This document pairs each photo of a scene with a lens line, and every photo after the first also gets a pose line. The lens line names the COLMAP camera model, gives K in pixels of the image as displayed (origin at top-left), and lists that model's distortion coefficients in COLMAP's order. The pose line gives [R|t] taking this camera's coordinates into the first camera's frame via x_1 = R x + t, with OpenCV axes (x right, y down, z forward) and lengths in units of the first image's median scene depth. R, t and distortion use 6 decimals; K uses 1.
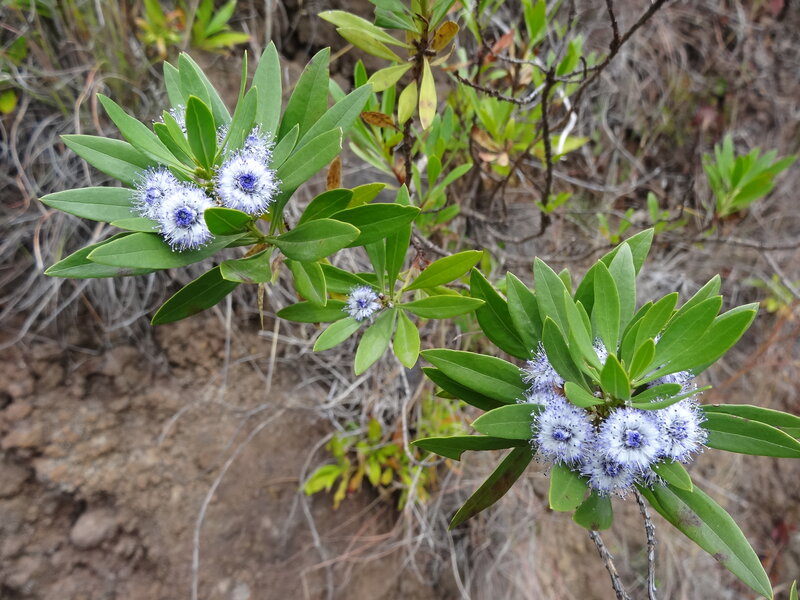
lens RADIAL K [[579.4, 0, 404.4], [0, 579.4, 293.3], [0, 0, 1]] dist [-0.041730, 0.002955]
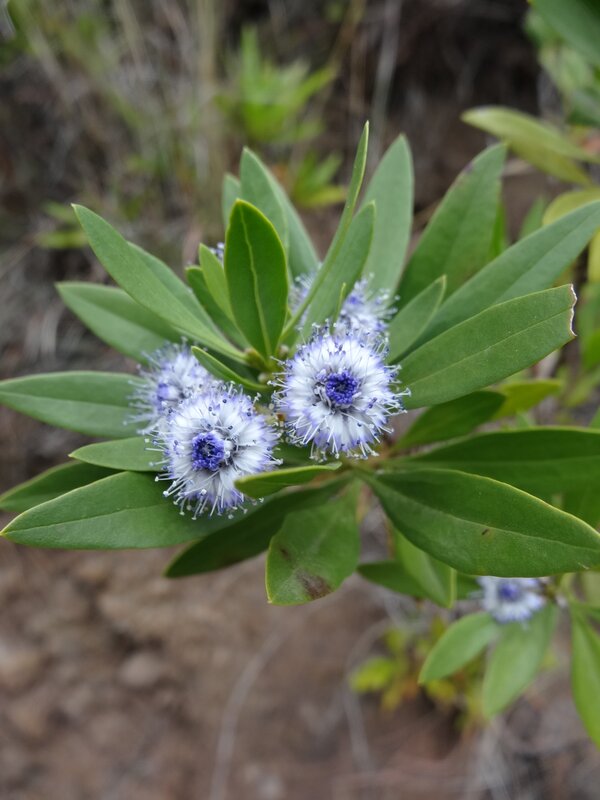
lens RADIAL K [[579.4, 0, 300.7], [0, 579.4, 404.2], [0, 0, 1]] dist [-0.041730, 0.002955]
pose [[0.952133, 0.084573, -0.293751, -0.150612], [-0.108800, 0.991796, -0.067106, -0.135590], [0.285666, 0.095854, 0.953523, 0.498460]]
